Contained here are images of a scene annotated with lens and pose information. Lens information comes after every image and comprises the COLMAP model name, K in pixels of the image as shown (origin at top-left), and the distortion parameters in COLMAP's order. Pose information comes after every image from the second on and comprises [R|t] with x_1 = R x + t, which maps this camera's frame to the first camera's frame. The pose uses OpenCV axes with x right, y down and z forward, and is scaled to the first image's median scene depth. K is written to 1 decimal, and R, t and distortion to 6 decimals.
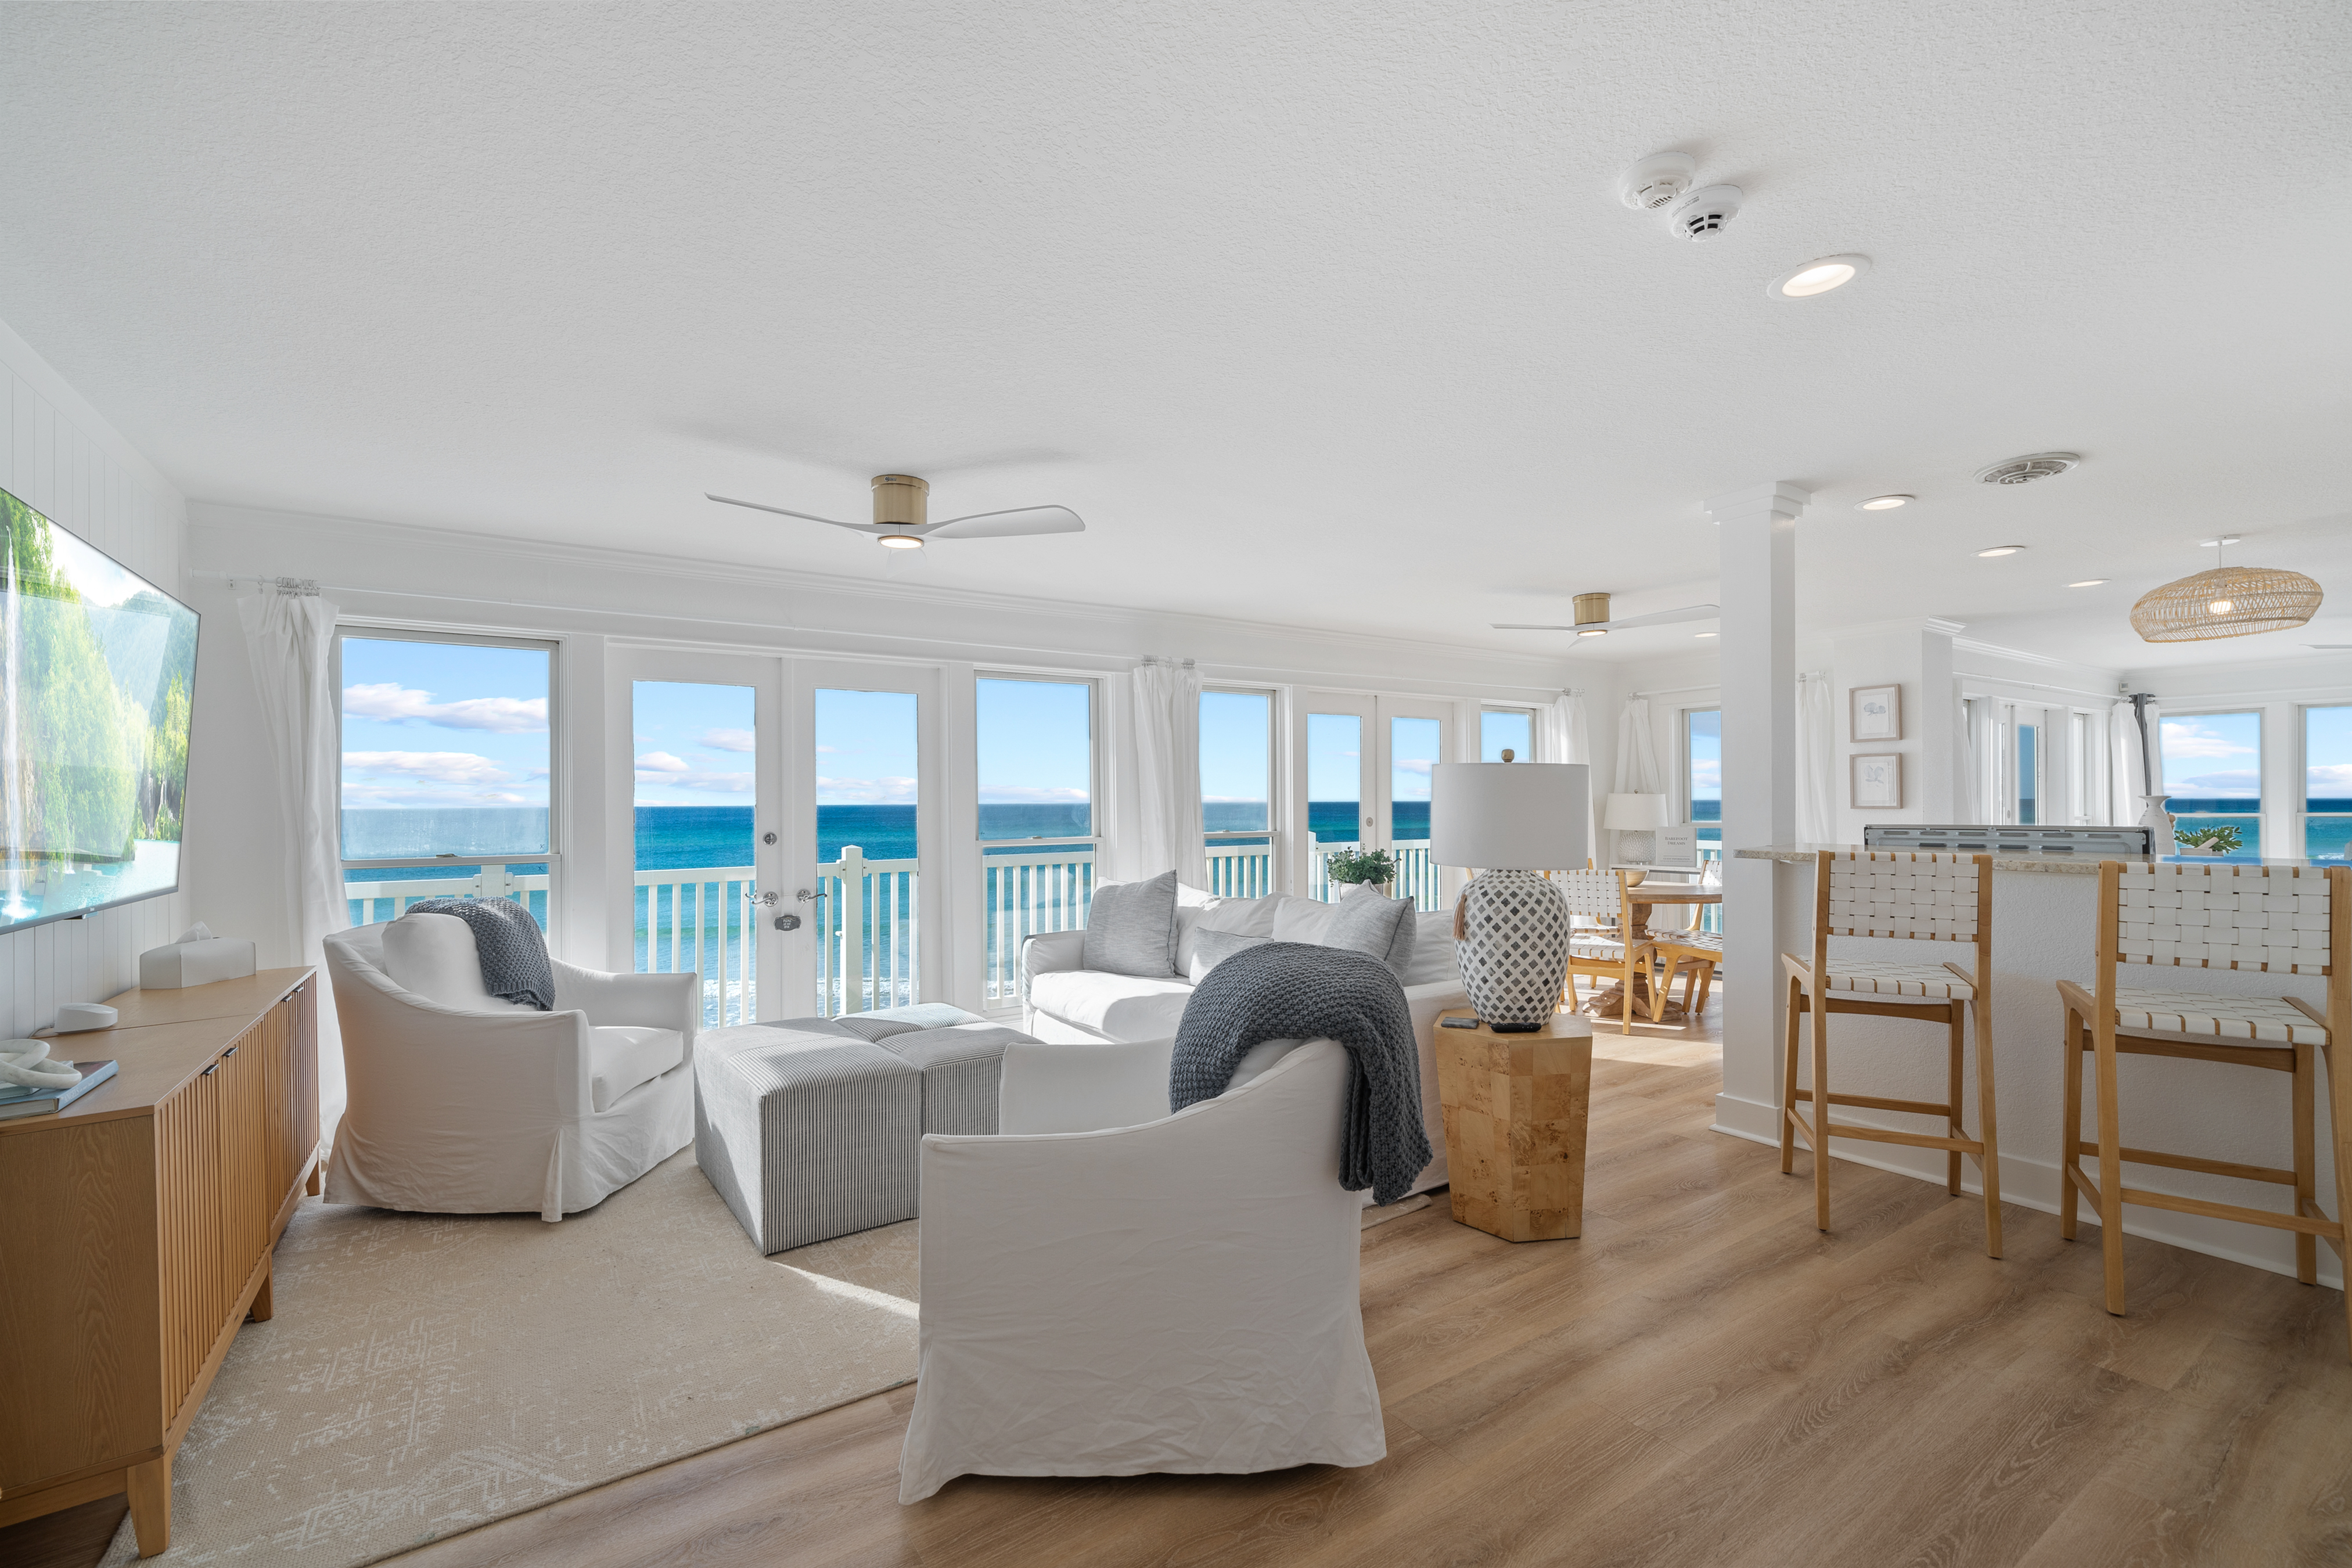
lens RADIAL K [[989.6, 0, 1176.4], [0, 989.6, 795.0], [0, 0, 1]] dist [0.001672, 0.000559]
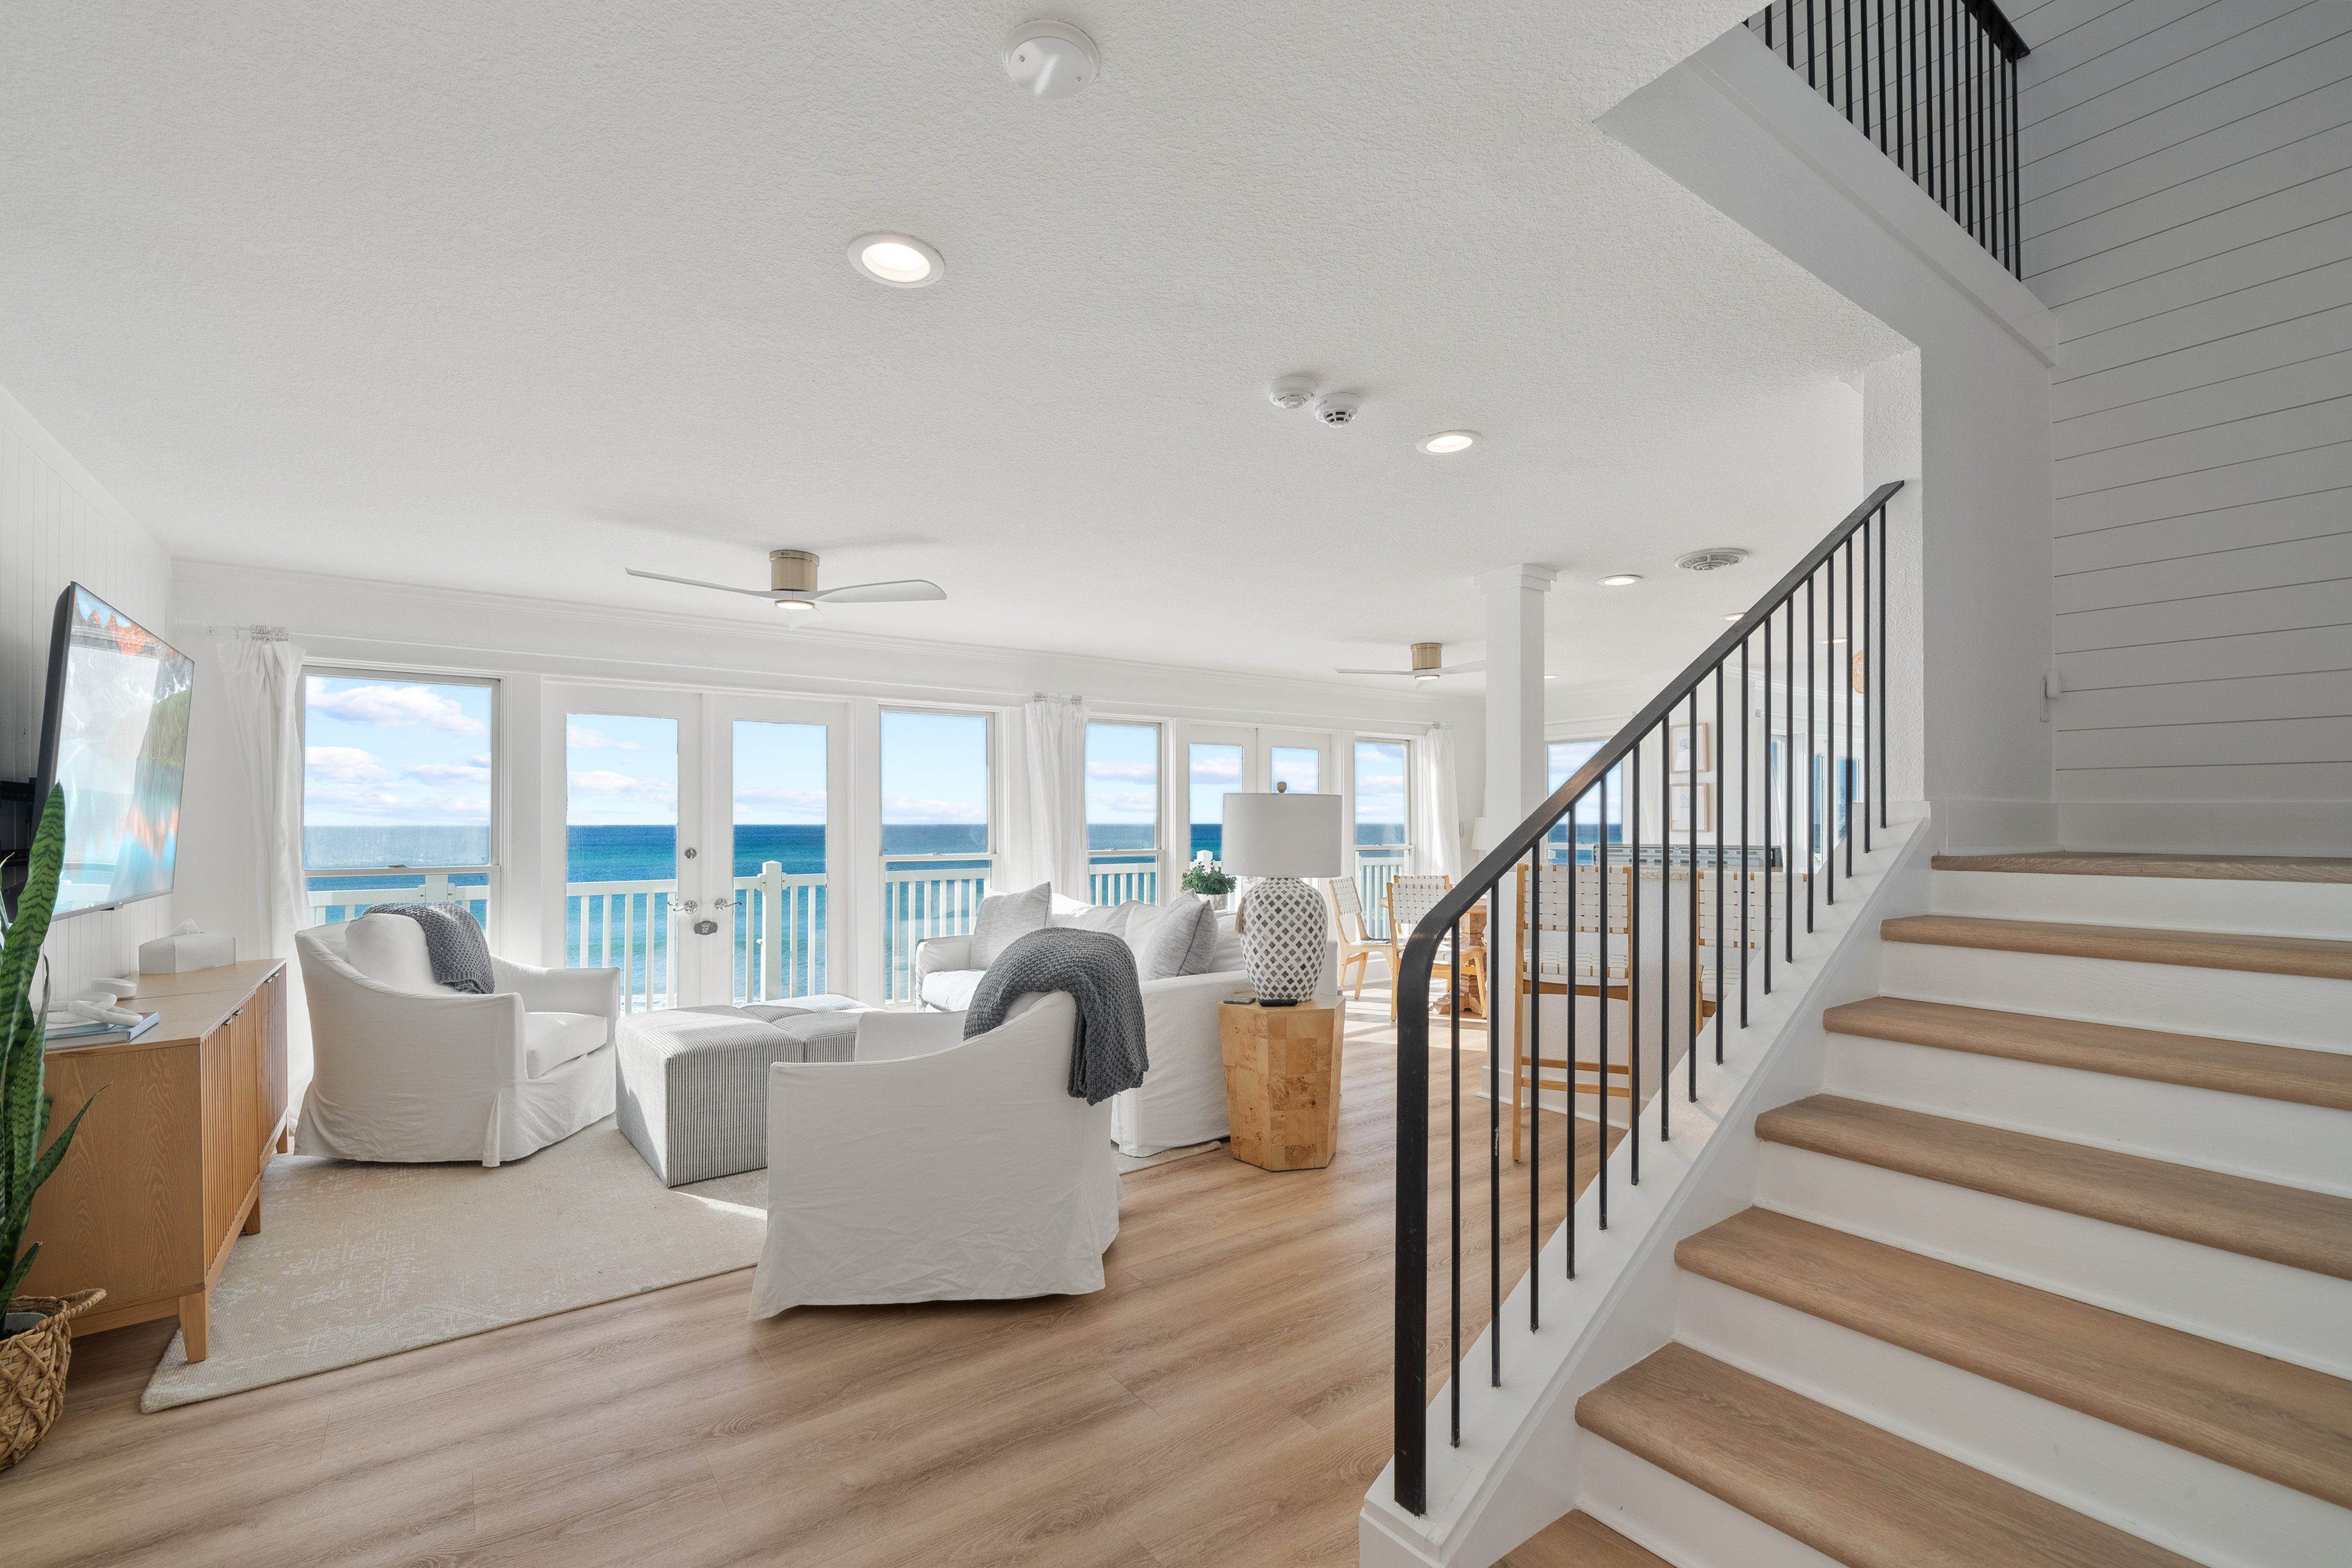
lens RADIAL K [[989.6, 0, 1174.8], [0, 989.6, 812.4], [0, 0, 1]] dist [0.001672, 0.000559]
pose [[0.999053, 0.005545, 0.043147, 0.146021], [-0.005368, 0.999977, -0.004225, -0.001542], [-0.043169, 0.003989, 0.999060, -0.241627]]
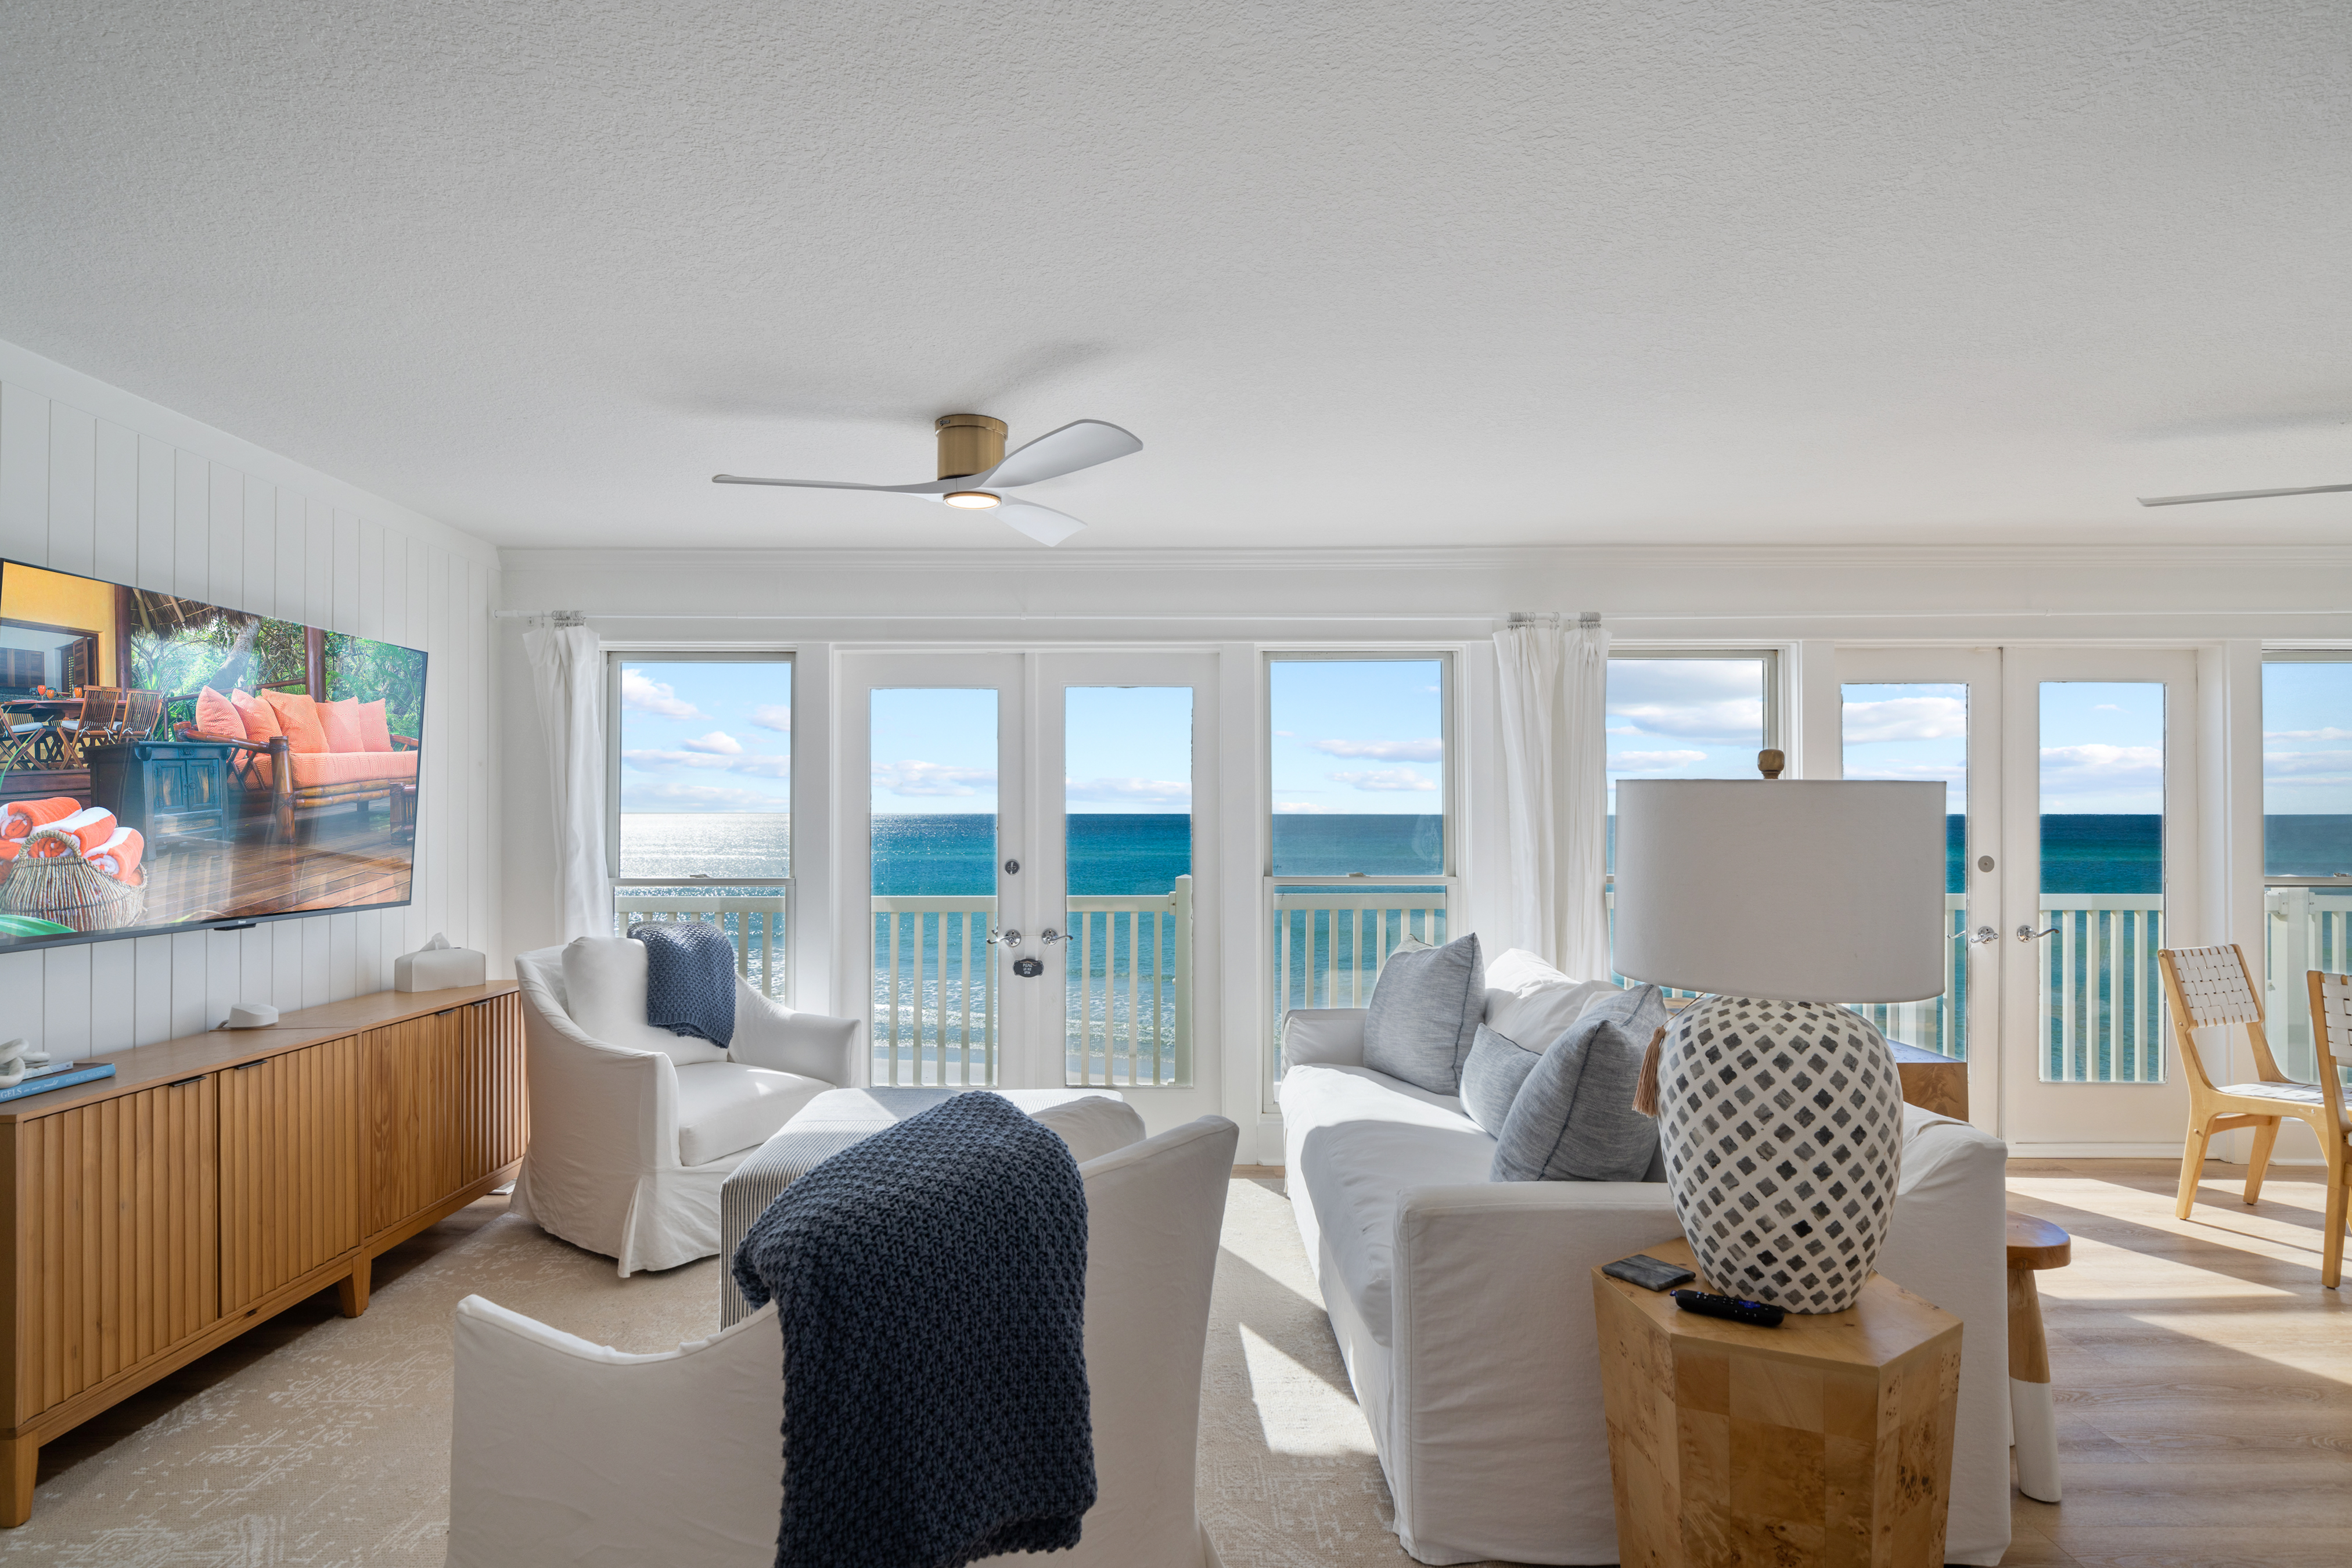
lens RADIAL K [[1209.0, 0, 1161.9], [0, 1209.0, 803.6], [0, 0, 1]] dist [-0.000491, 0.000177]
pose [[0.838558, 0.002725, -0.544806, 0.409582], [-0.002623, 0.999996, 0.000964, -0.018043], [0.544807, 0.000620, 0.838561, 0.314186]]
